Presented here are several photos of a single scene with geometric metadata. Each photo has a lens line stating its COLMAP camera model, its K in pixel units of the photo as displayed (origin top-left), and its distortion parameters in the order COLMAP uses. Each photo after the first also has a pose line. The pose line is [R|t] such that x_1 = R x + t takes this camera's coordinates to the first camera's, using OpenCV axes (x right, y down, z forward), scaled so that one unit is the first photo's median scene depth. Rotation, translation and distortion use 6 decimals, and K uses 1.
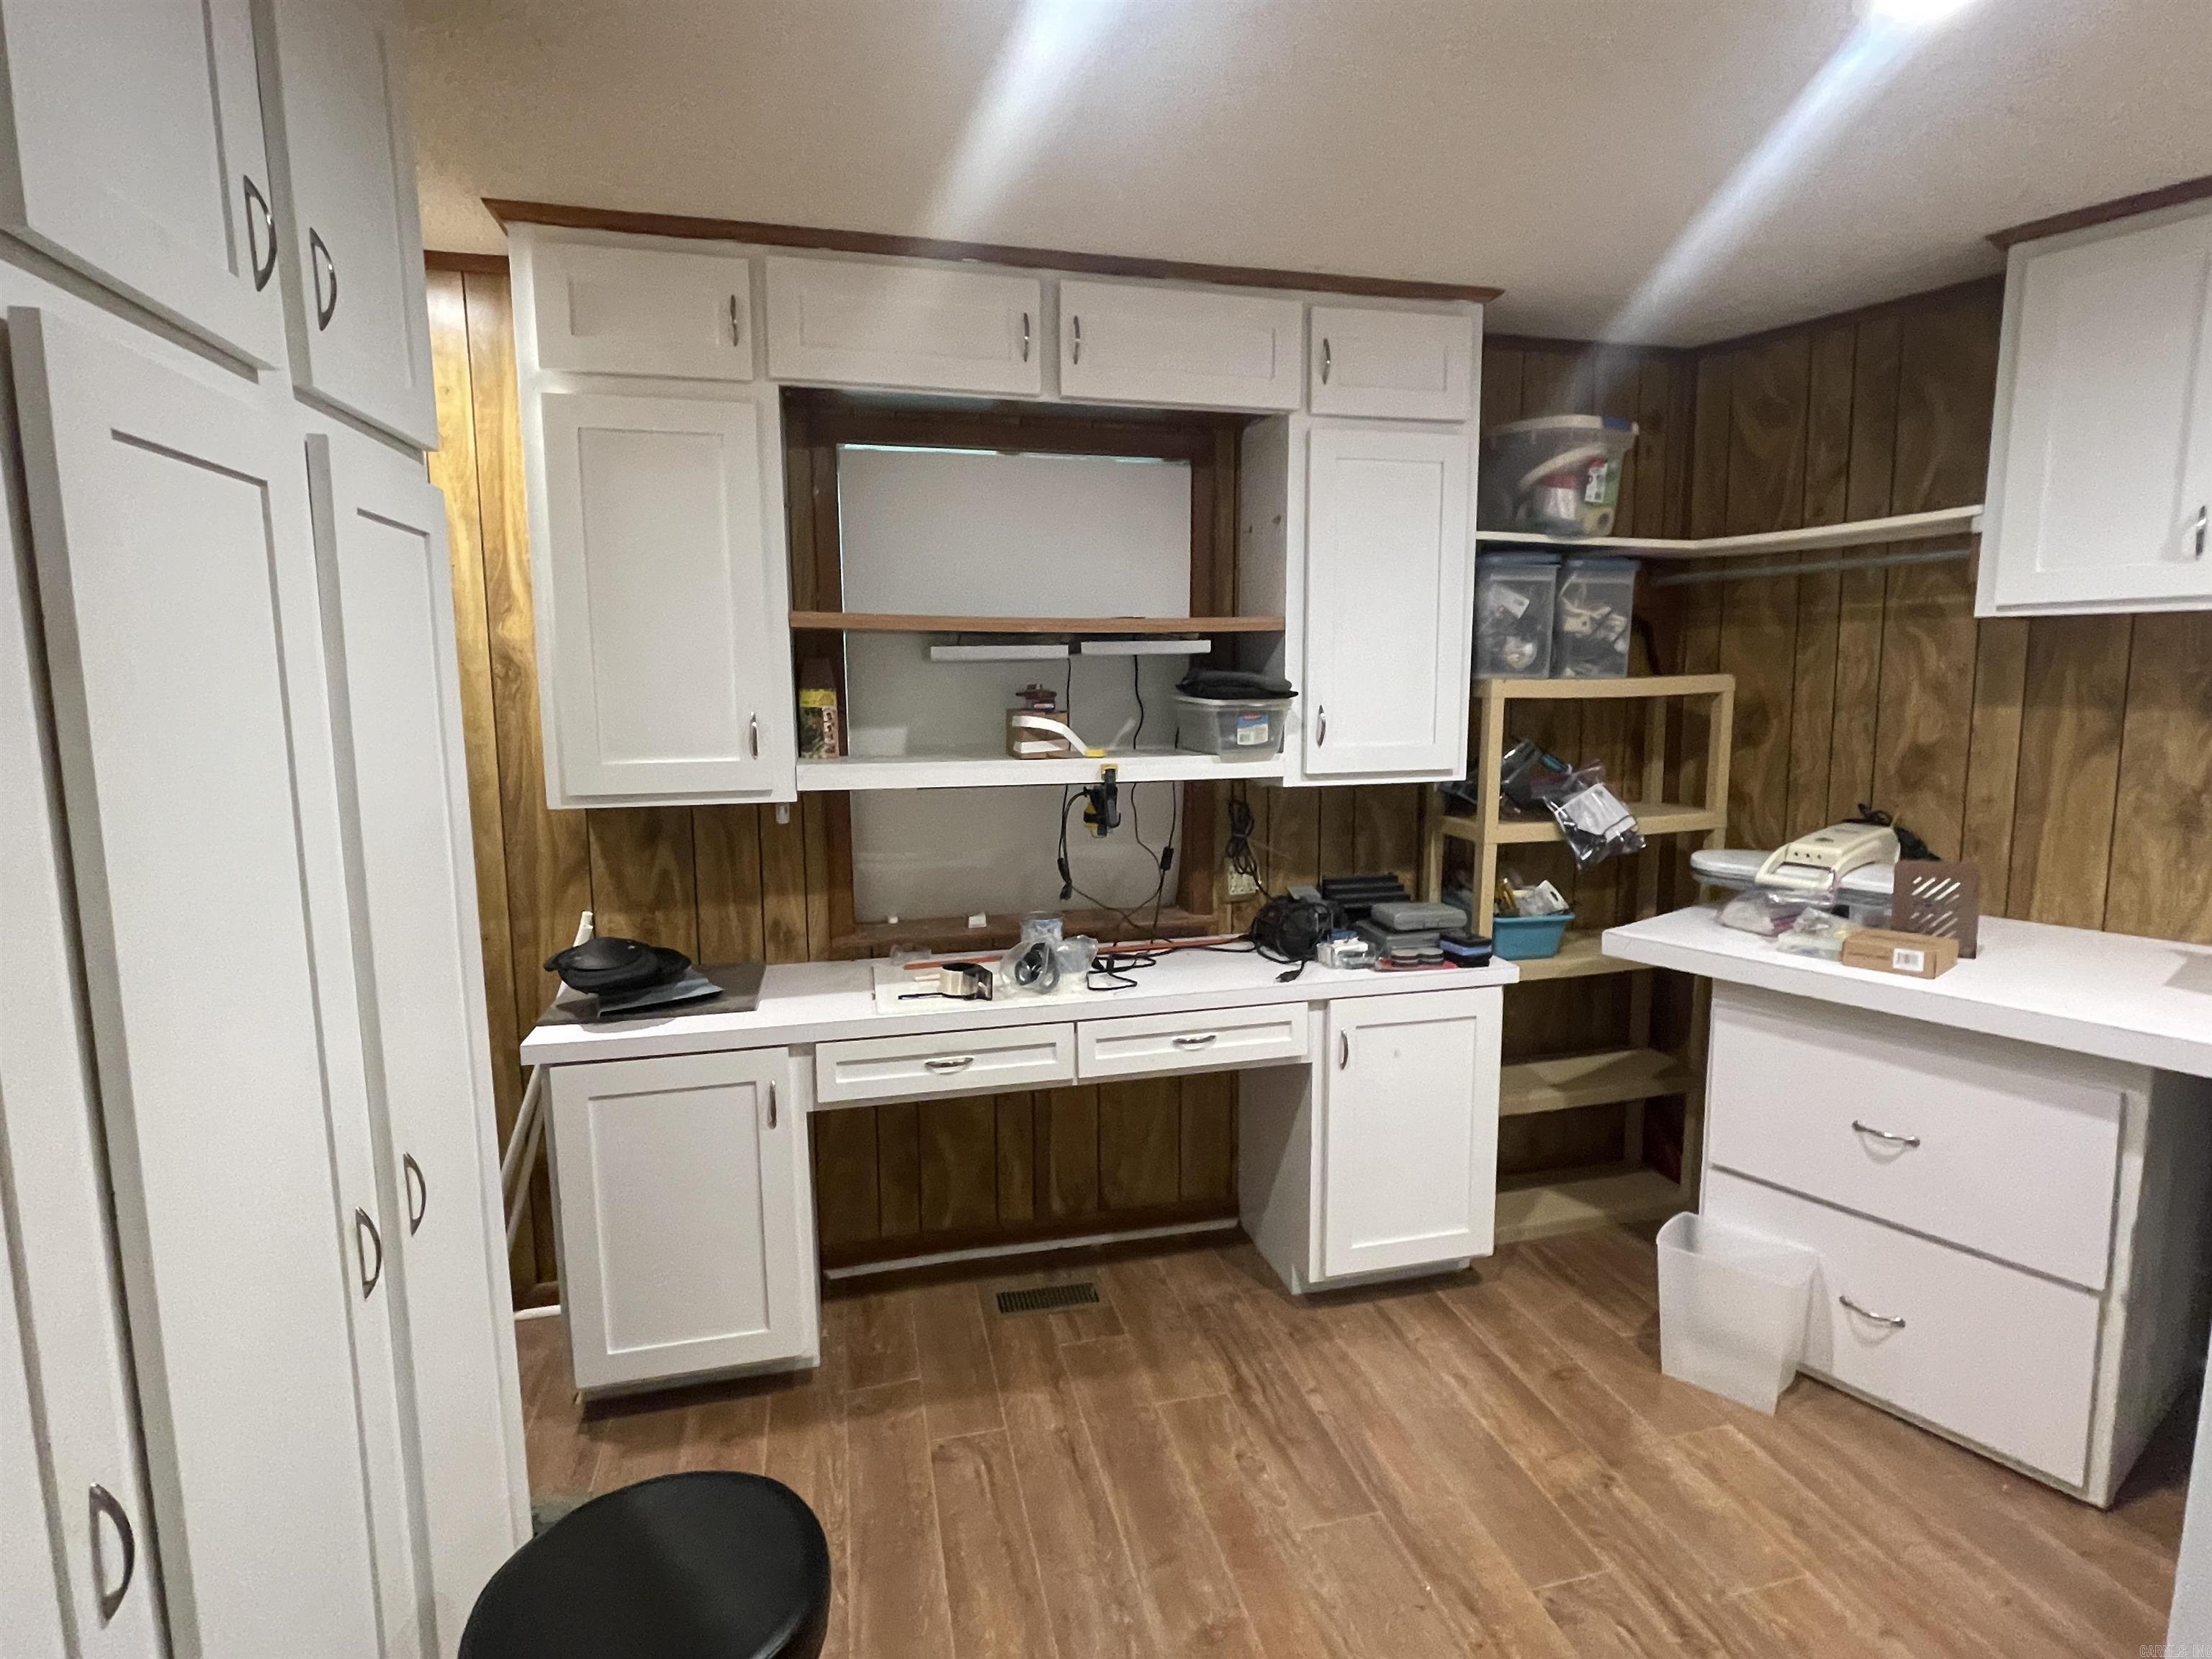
lens RADIAL K [[1109.9, 0, 1103.9], [0, 1109.9, 813.0], [0, 0, 1]] dist [-0.011553, 0.005631]
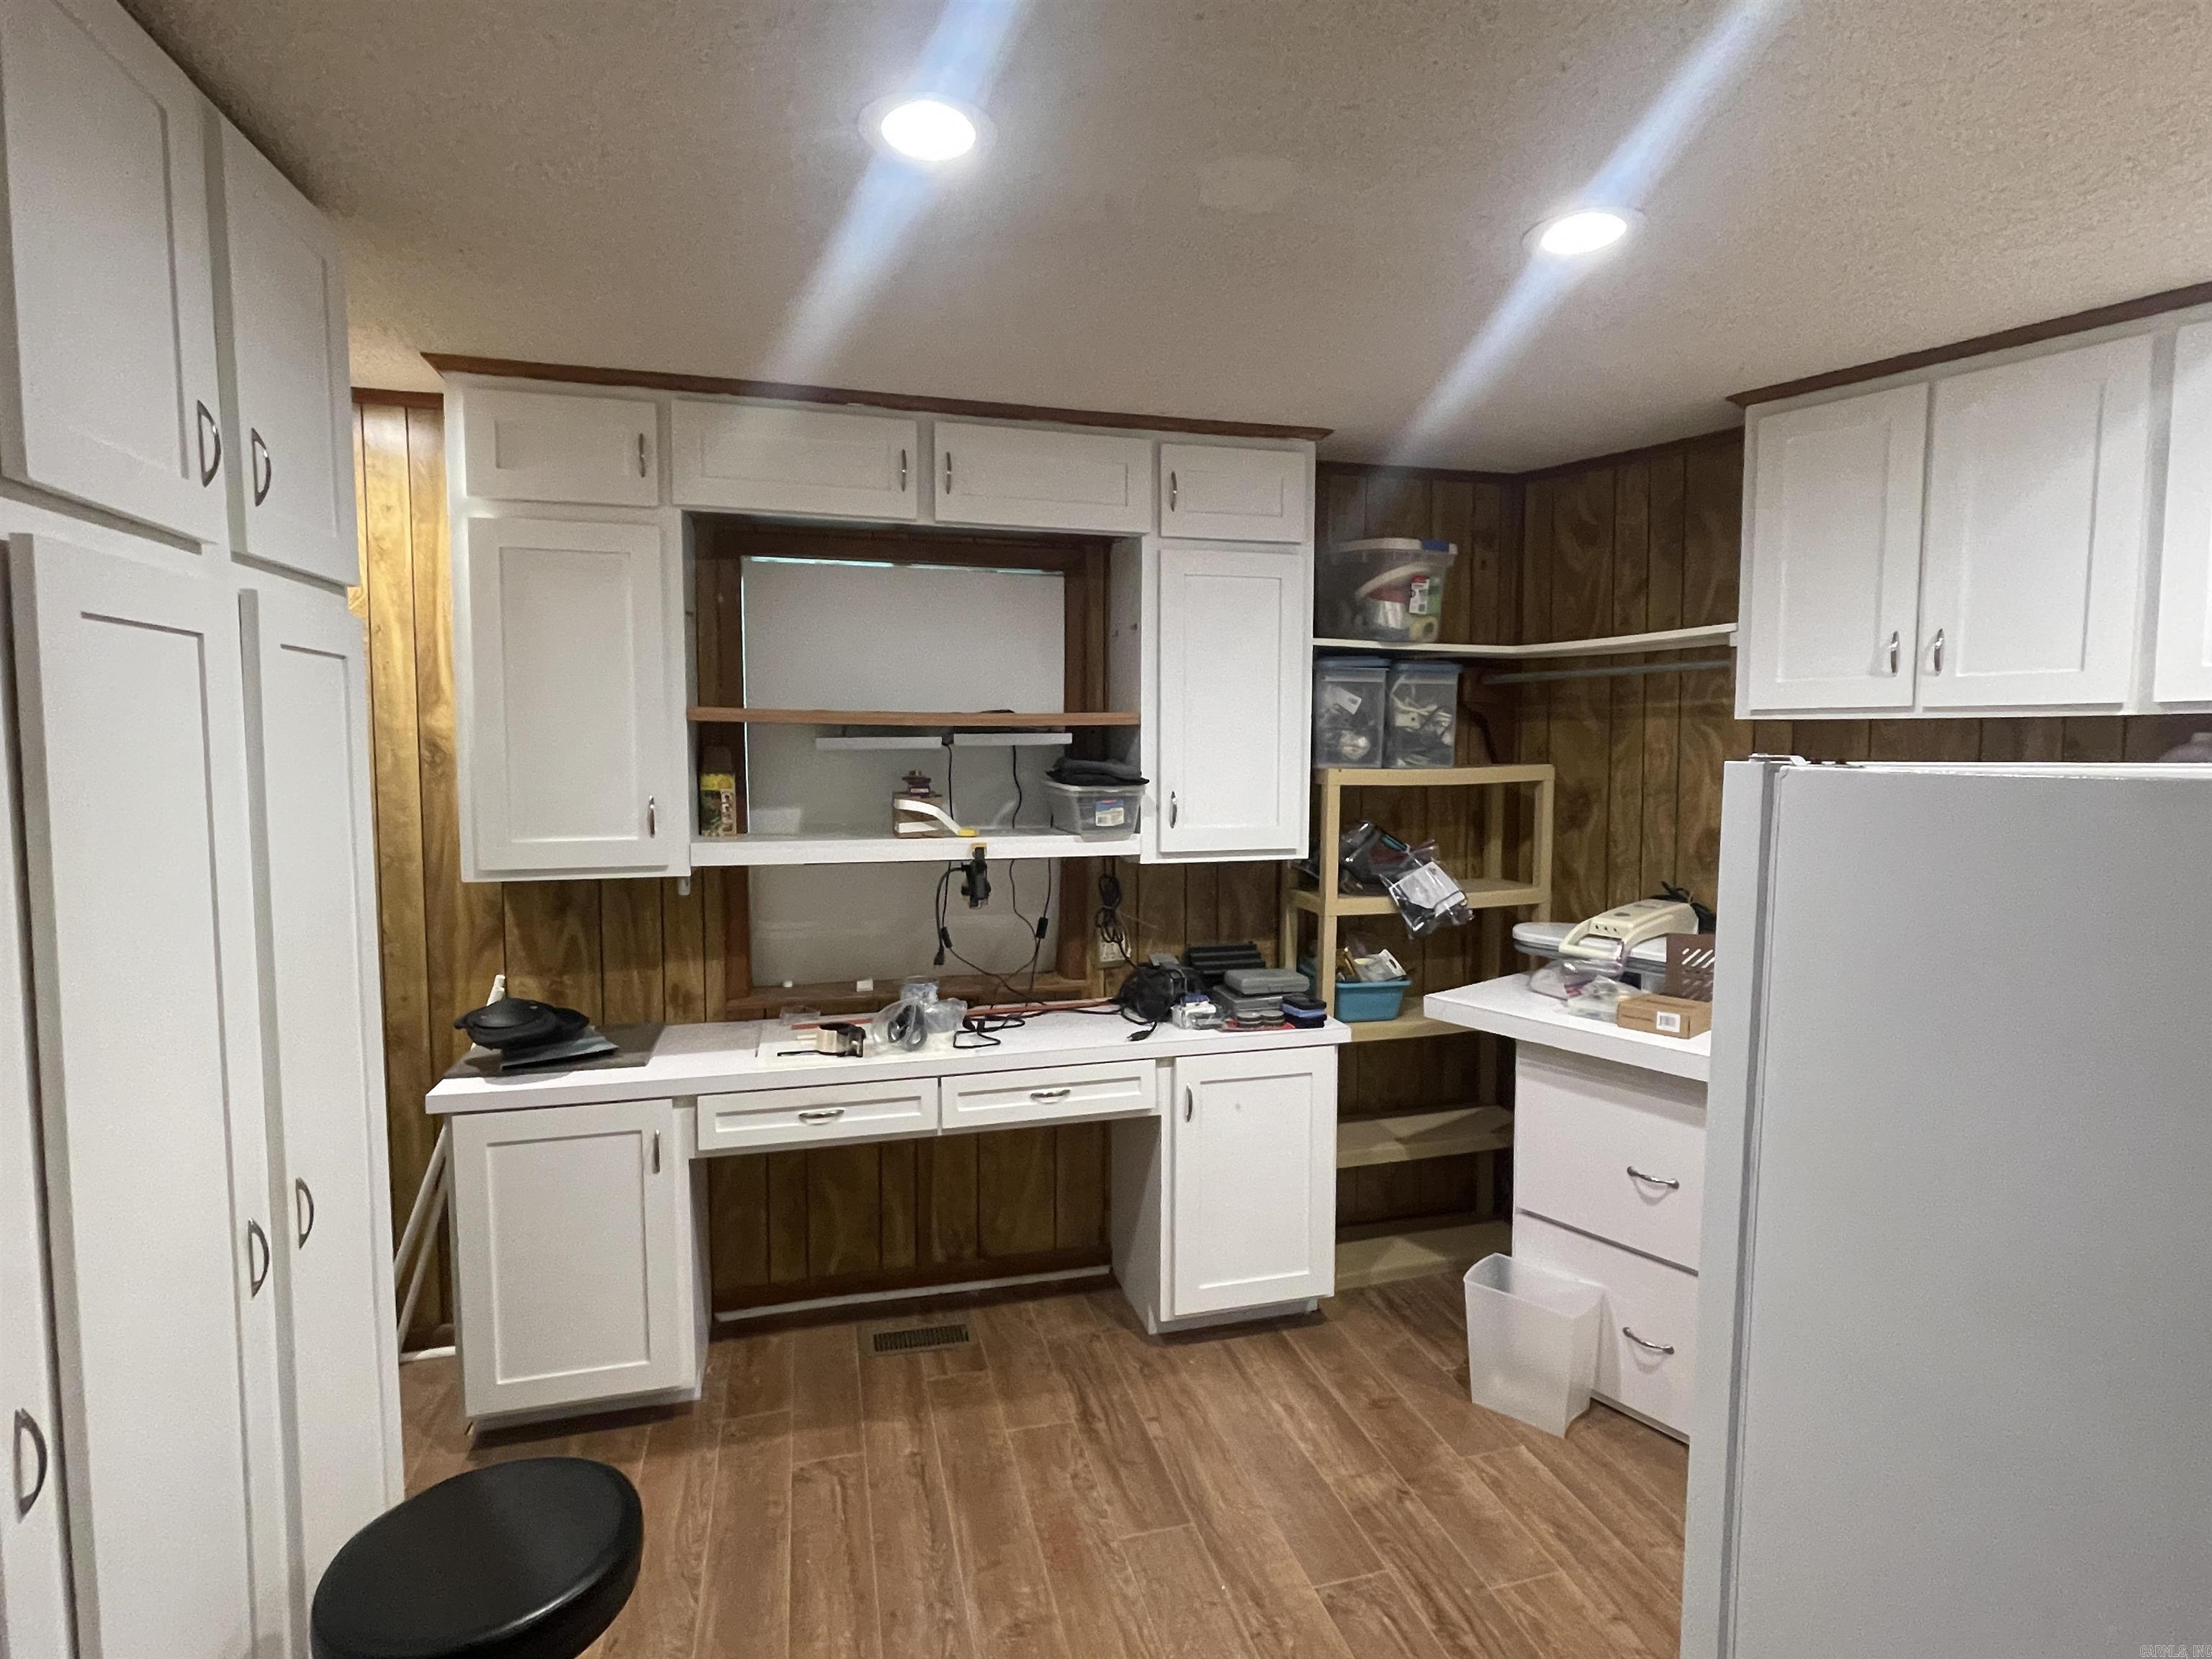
lens RADIAL K [[1109.9, 0, 1102.4], [0, 1109.9, 812.3], [0, 0, 1]] dist [-0.011553, 0.005631]
pose [[0.999698, 0.006729, 0.023625, 0.100587], [-0.005310, 0.998208, -0.059596, -0.009462], [-0.023984, 0.059452, 0.997943, -0.113982]]
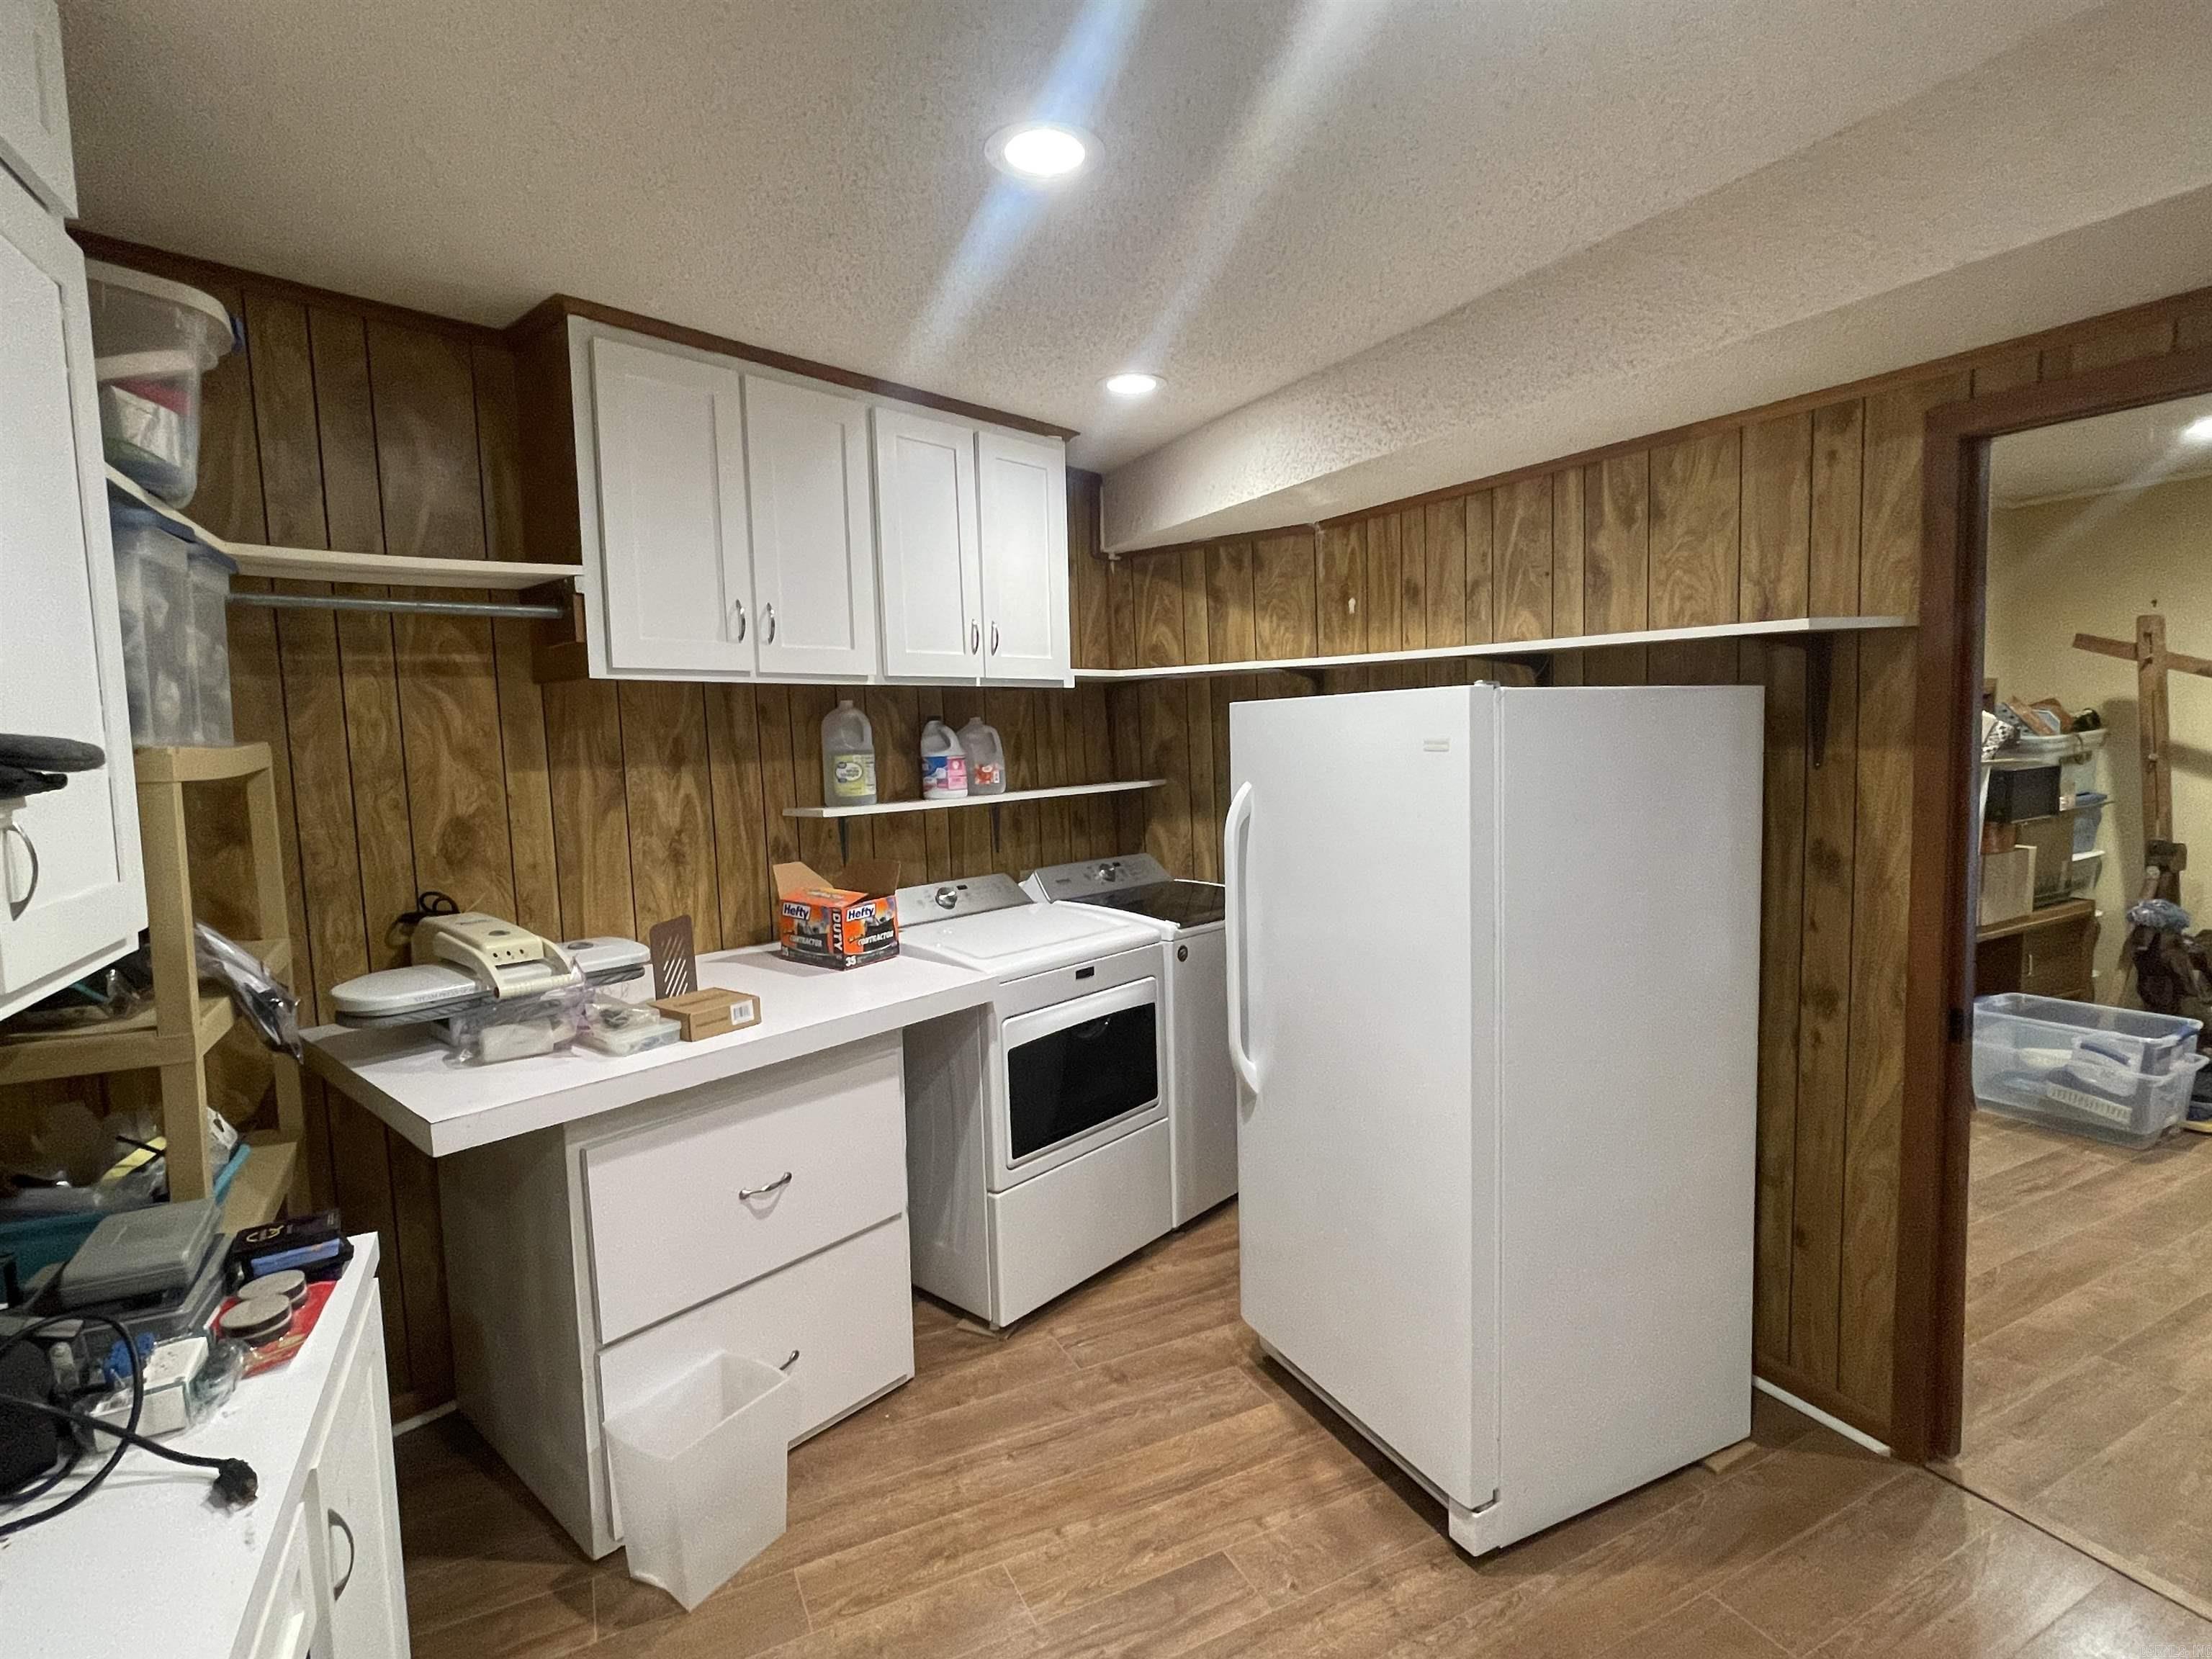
lens RADIAL K [[1109.9, 0, 1108.3], [0, 1109.9, 822.1], [0, 0, 1]] dist [-0.011553, 0.005631]
pose [[-0.224591, -0.069191, 0.971993, -0.271556], [0.144572, 0.984071, 0.103456, -0.080610], [-0.963669, 0.163758, -0.211011, 0.732805]]
